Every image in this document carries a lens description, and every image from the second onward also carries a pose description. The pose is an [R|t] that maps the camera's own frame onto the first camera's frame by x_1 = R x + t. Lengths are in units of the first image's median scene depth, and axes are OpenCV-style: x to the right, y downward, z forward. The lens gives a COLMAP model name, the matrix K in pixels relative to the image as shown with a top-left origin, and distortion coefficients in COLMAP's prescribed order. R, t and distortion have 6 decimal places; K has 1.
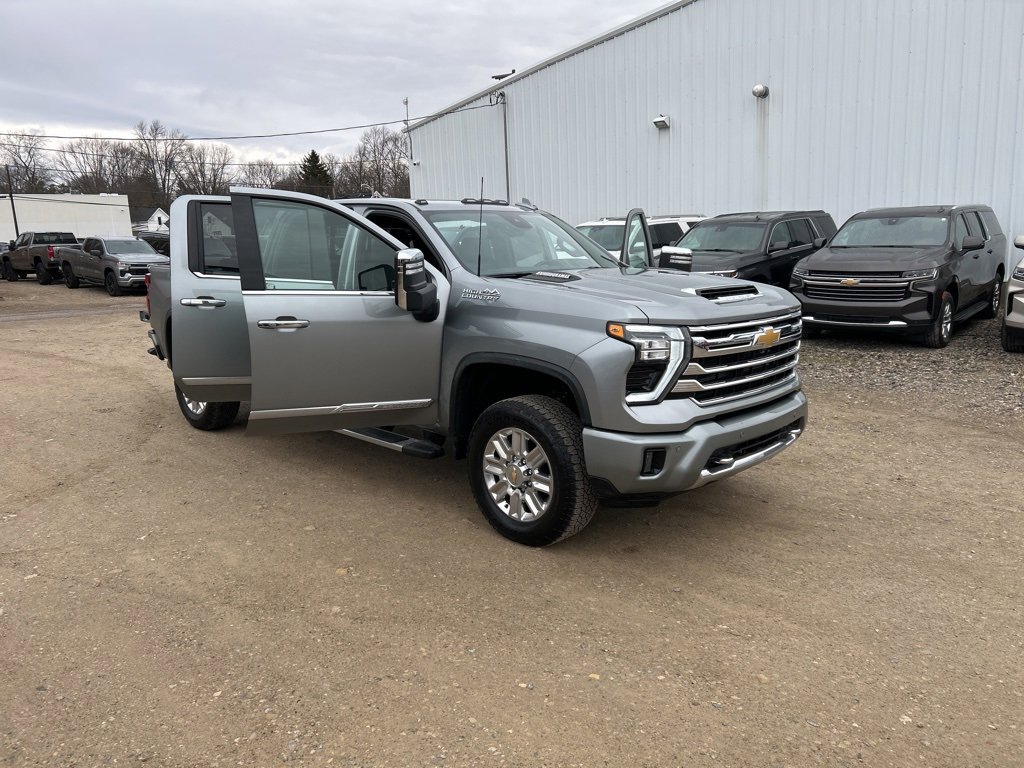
lens RADIAL K [[766.7, 0, 508.1], [0, 766.7, 377.3], [0, 0, 1]] dist [0.054911, -0.052848]
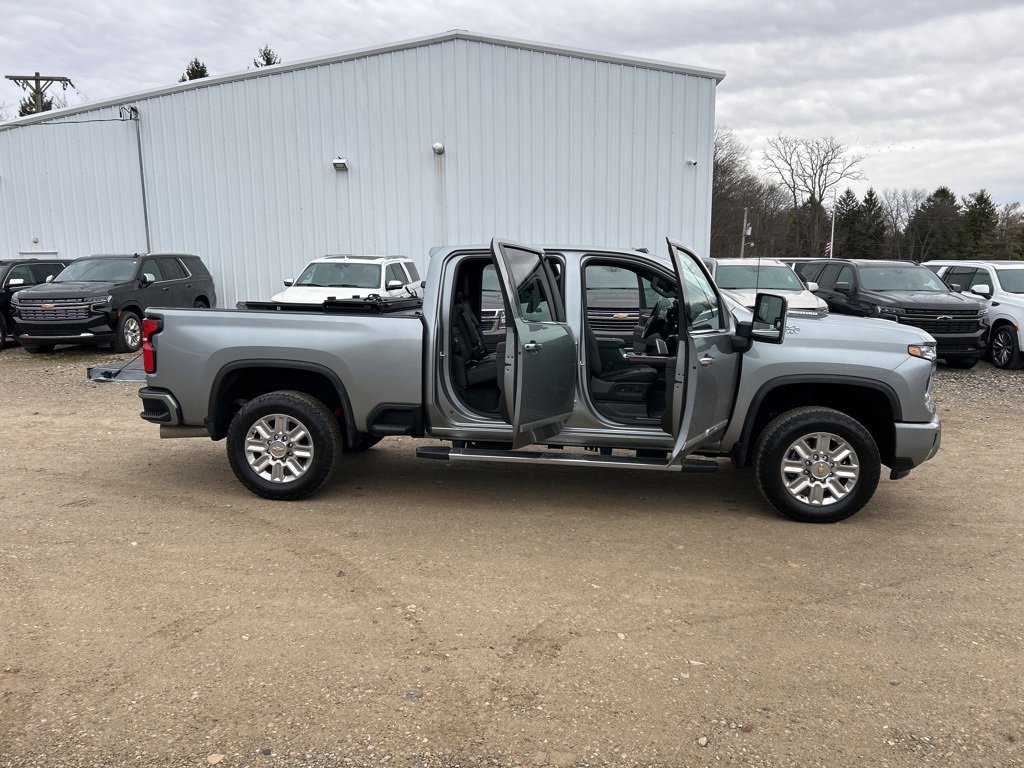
lens RADIAL K [[765.4, 0, 507.8], [0, 765.4, 387.1], [0, 0, 1]] dist [0.058213, -0.050476]
pose [[0.785809, -0.071398, 0.614335, -0.961521], [0.091464, 0.995808, -0.001261, -0.044595], [-0.611669, 0.057181, 0.789045, 0.241182]]
